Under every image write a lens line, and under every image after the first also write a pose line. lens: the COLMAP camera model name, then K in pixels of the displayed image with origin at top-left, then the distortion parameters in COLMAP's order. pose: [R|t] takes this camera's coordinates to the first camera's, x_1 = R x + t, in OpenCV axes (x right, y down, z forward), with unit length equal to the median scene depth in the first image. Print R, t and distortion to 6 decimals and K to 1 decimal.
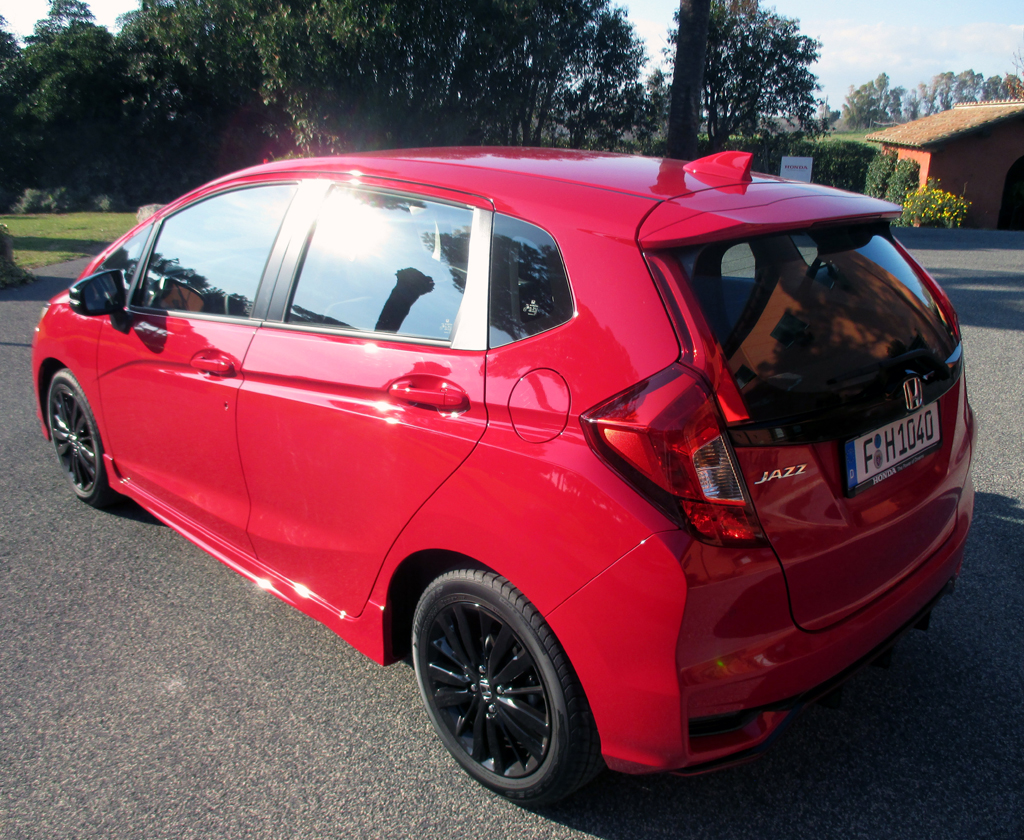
lens RADIAL K [[921.3, 0, 508.7], [0, 921.3, 416.9], [0, 0, 1]] dist [-0.072194, 0.004330]
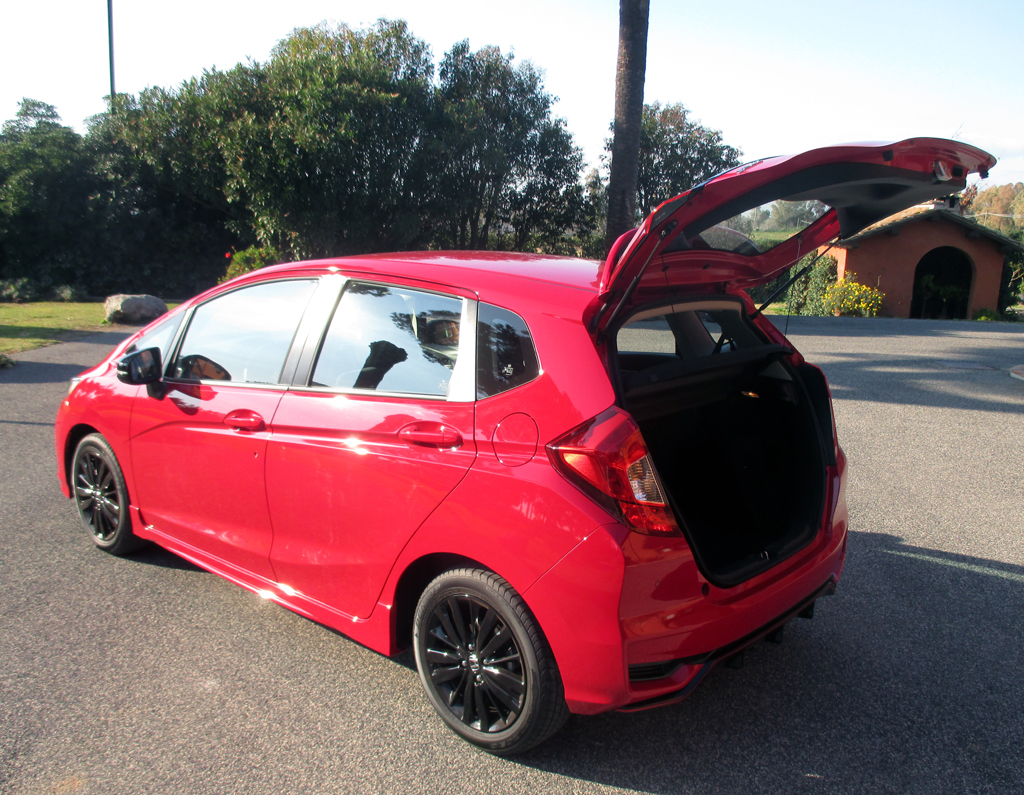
lens RADIAL K [[902.0, 0, 511.3], [0, 902.0, 395.0], [0, 0, 1]] dist [-0.099641, -0.016146]
pose [[0.998077, -0.003210, 0.061906, -0.032966], [0.010493, 0.992997, -0.117671, 0.046760], [-0.061094, 0.118094, 0.991121, -0.200148]]
